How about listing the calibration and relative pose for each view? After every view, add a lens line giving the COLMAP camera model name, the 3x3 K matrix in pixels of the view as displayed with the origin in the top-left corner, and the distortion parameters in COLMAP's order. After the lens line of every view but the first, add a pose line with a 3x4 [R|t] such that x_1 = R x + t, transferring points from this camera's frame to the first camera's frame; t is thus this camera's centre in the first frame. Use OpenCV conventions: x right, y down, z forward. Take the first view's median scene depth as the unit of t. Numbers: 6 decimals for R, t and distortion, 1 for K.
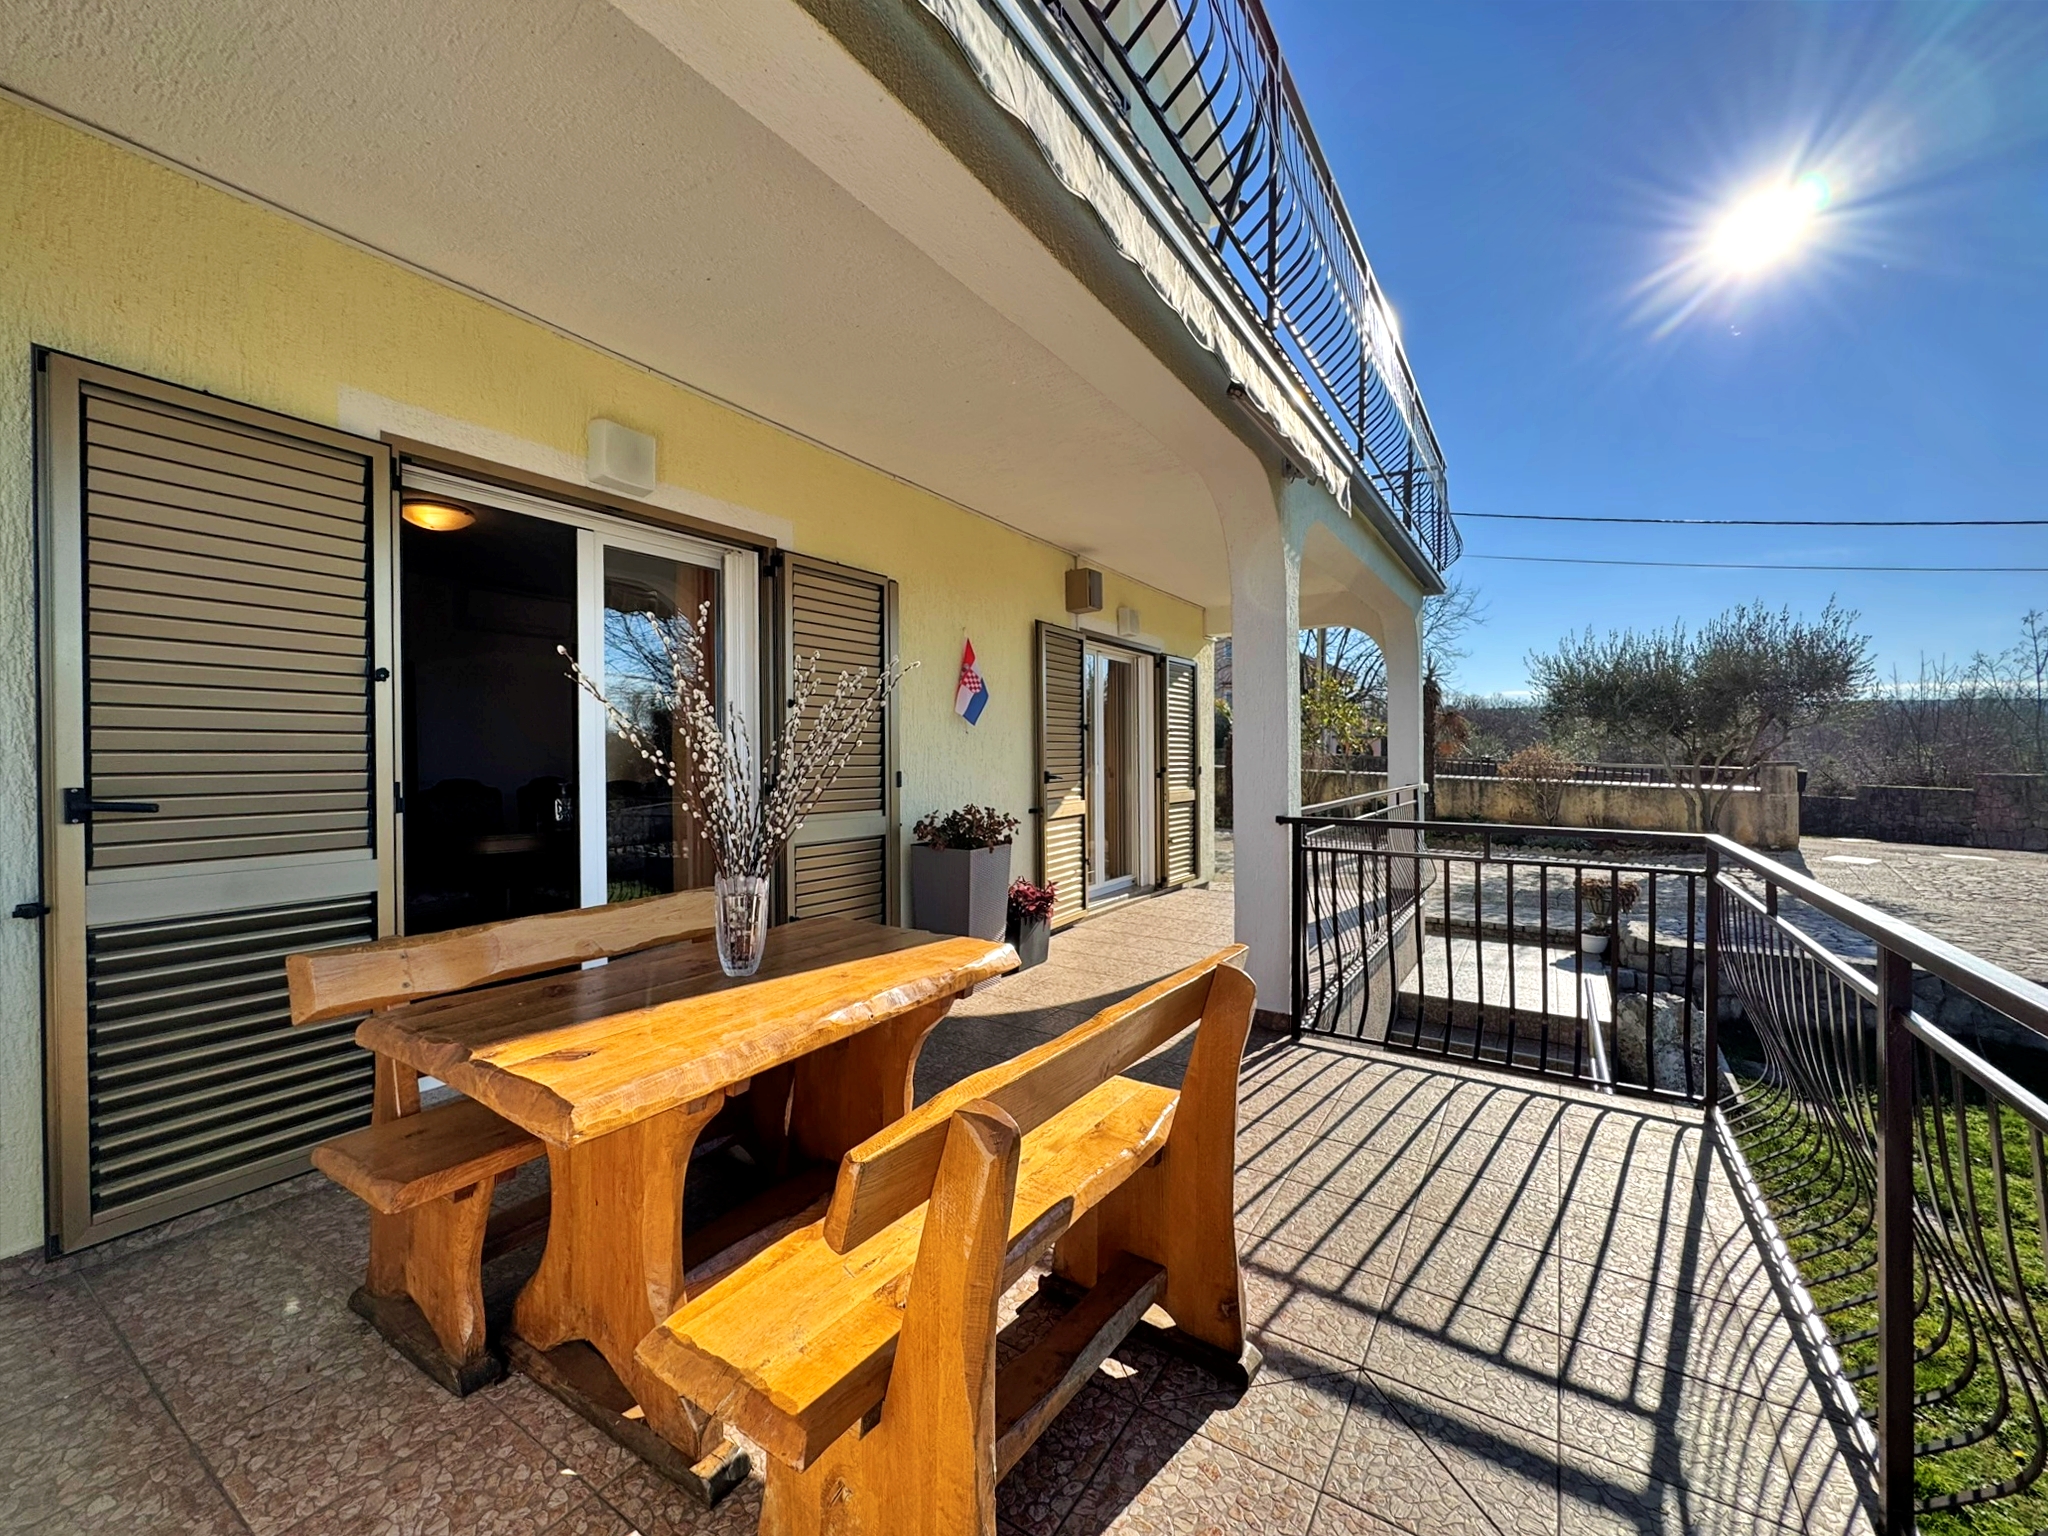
lens RADIAL K [[823.5, 0, 1026.2], [0, 823.5, 764.2], [0, 0, 1]] dist [-0.003618, 0.000719]
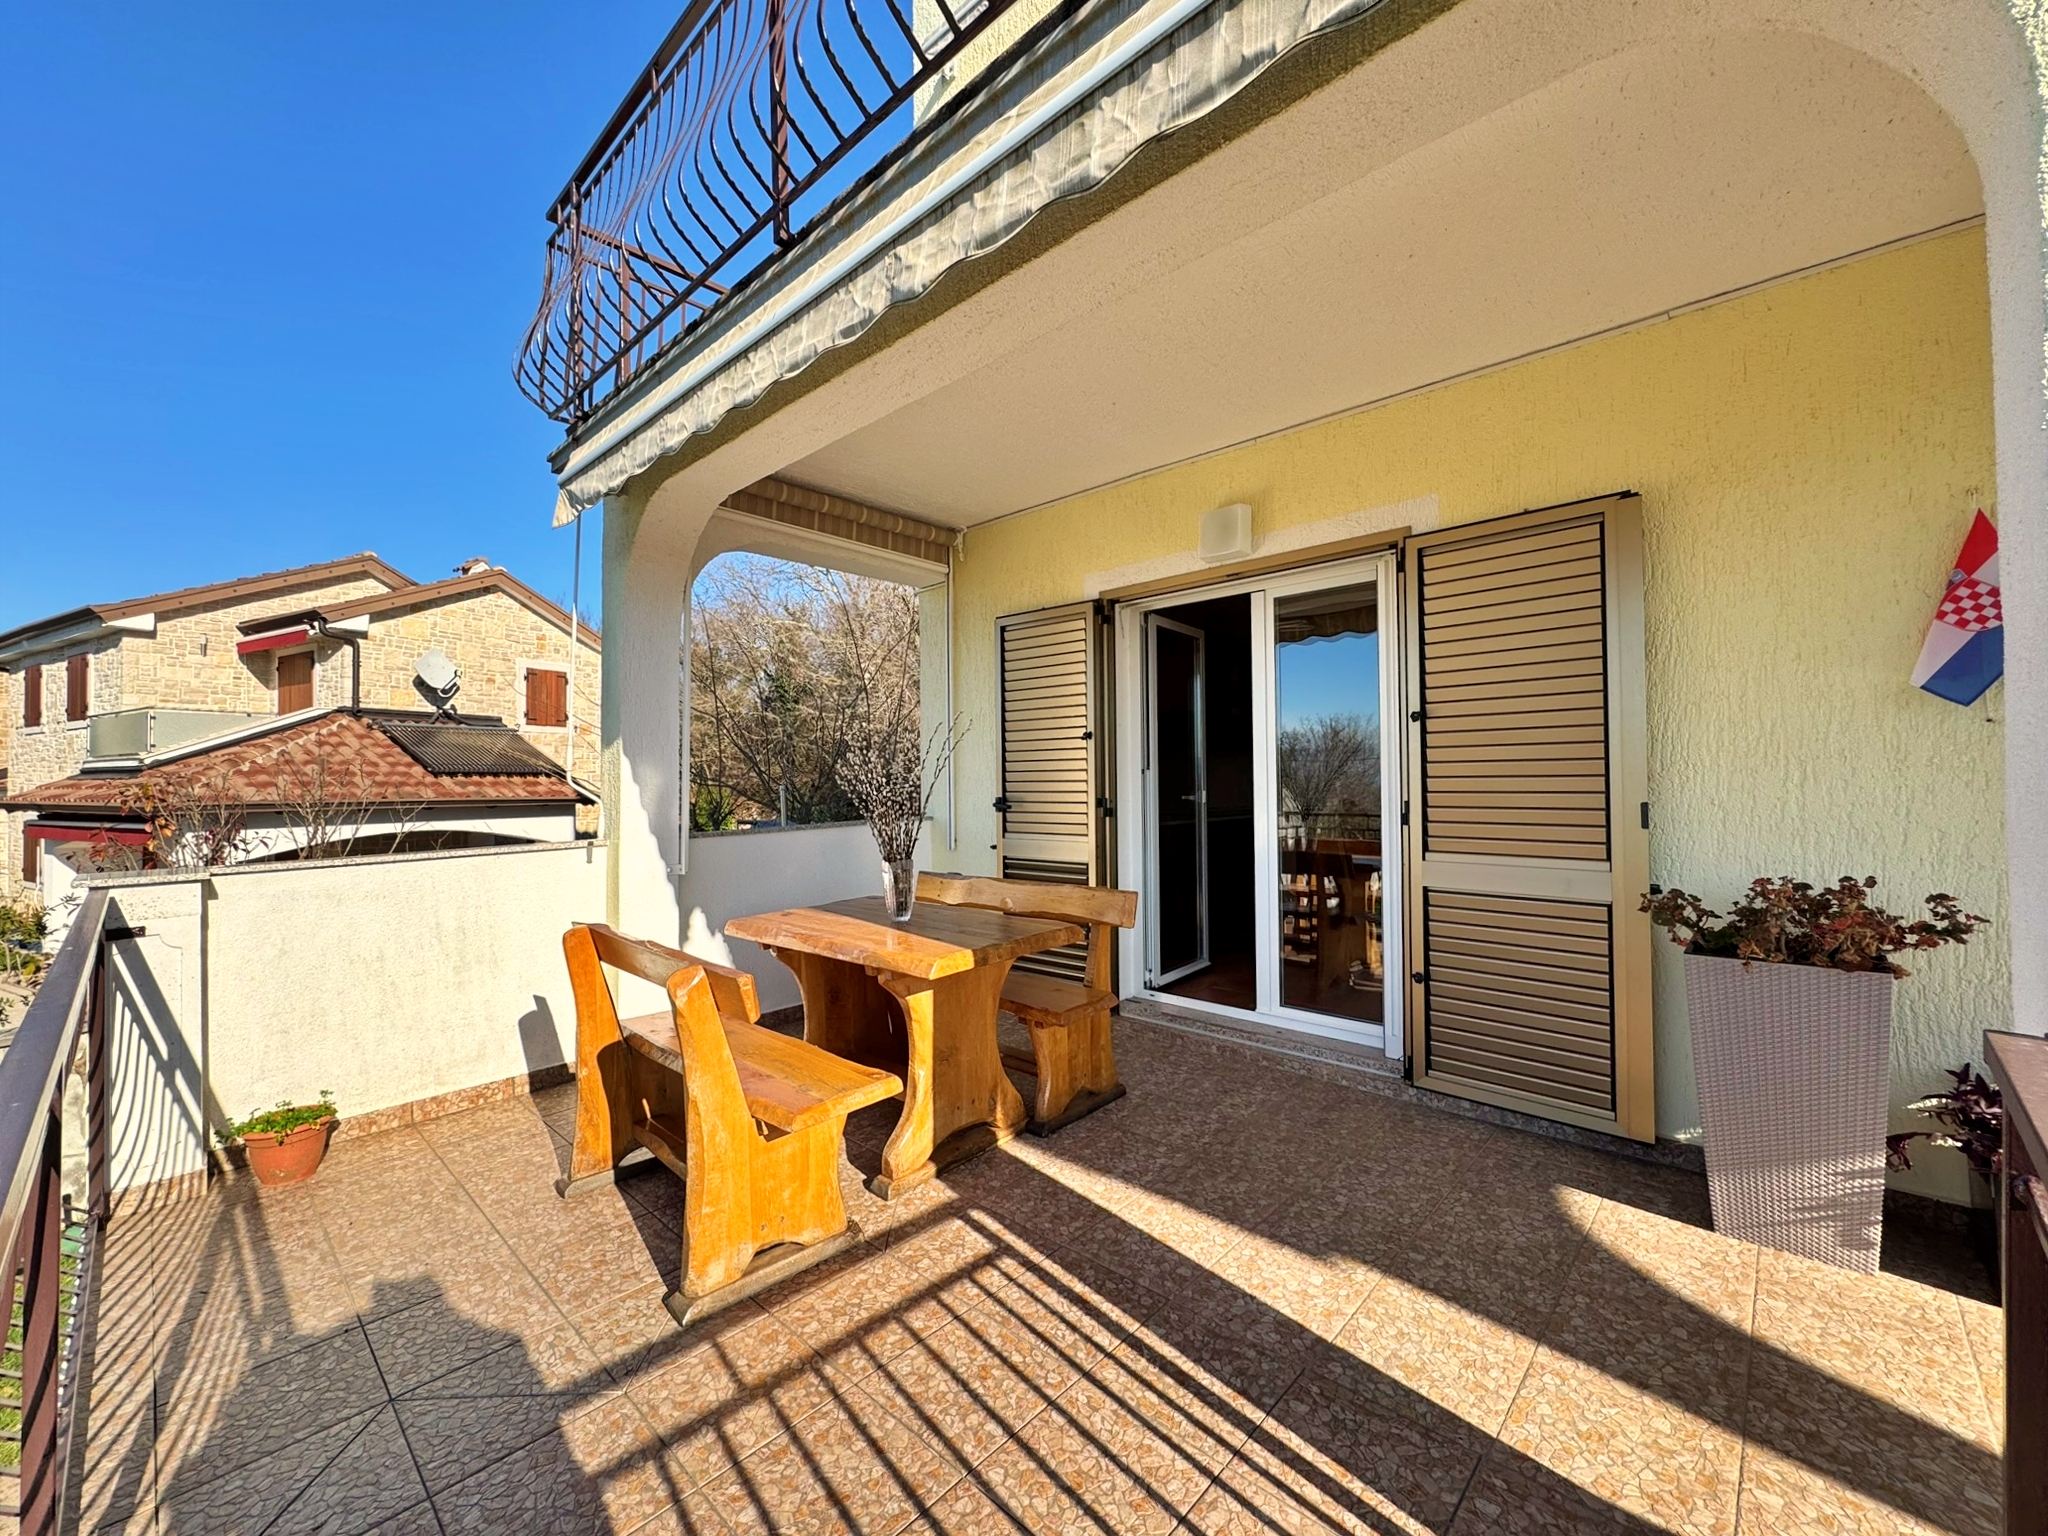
lens RADIAL K [[823.5, 0, 1026.5], [0, 823.5, 770.4], [0, 0, 1]] dist [-0.003618, 0.000719]
pose [[-0.181175, -0.008360, -0.983415, 0.743668], [0.007175, 0.999926, -0.009822, -0.017870], [0.983425, -0.008836, -0.181102, 0.940181]]
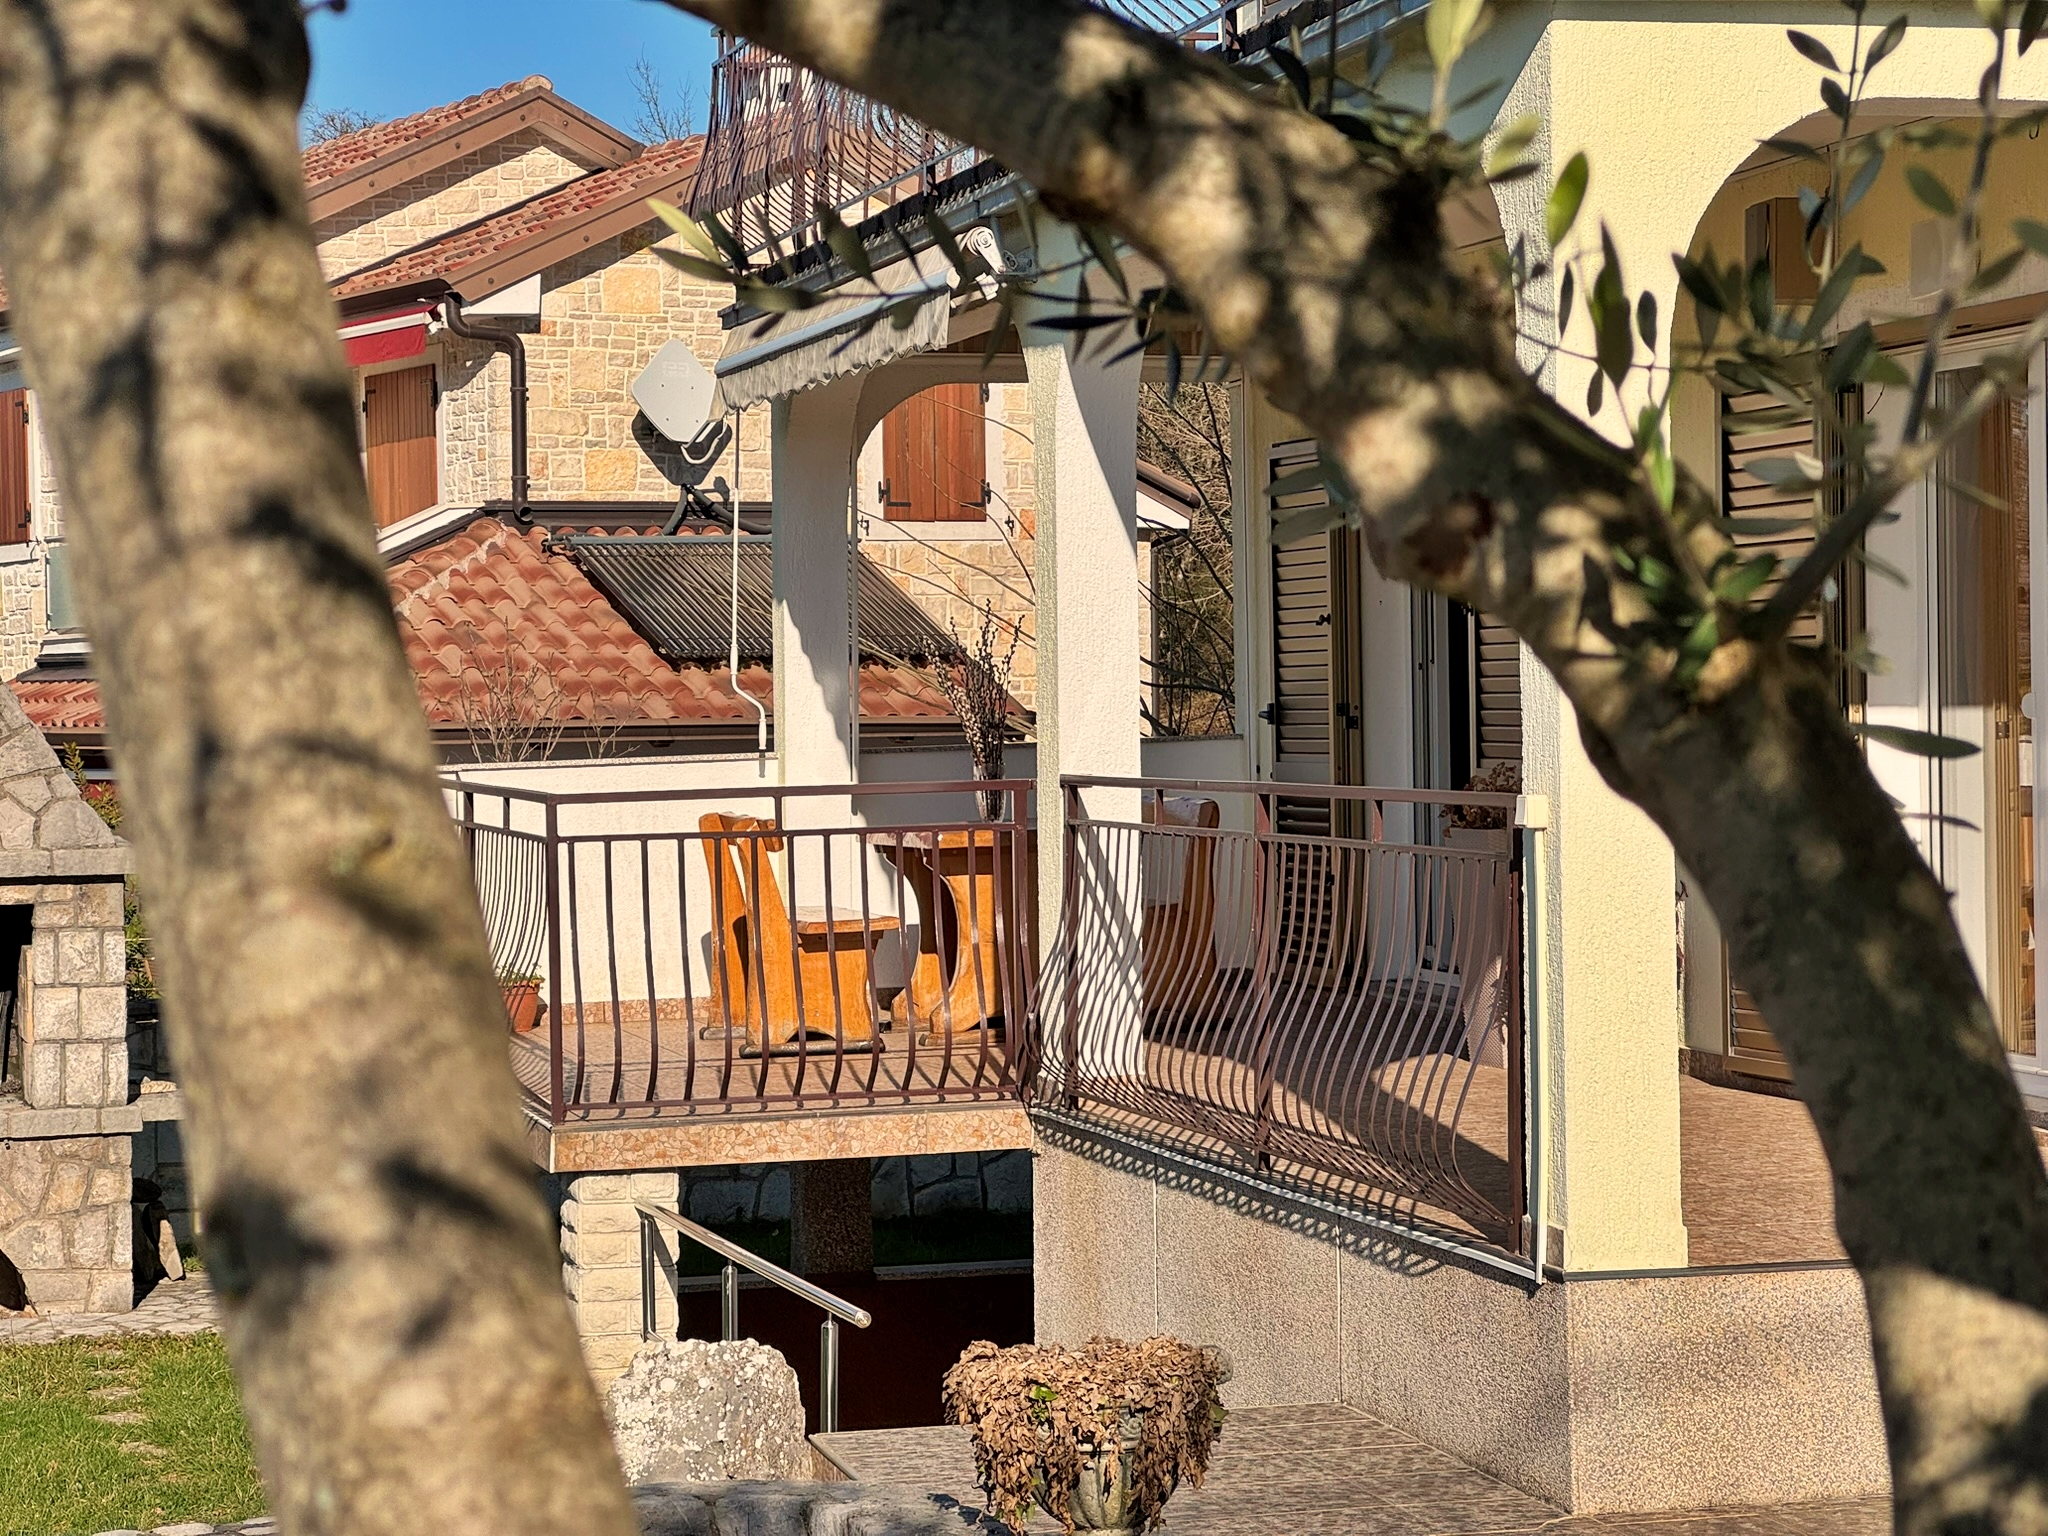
lens RADIAL K [[4737.2, 0, 1023.7], [0, 4737.2, 767.6], [0, 0, 1]] dist [0.005626, 0.000000]
pose [[-0.683179, 0.025618, -0.729801, 3.899858], [0.015958, 0.999670, 0.020153, -0.029171], [0.730076, 0.002122, -0.683362, 4.509553]]
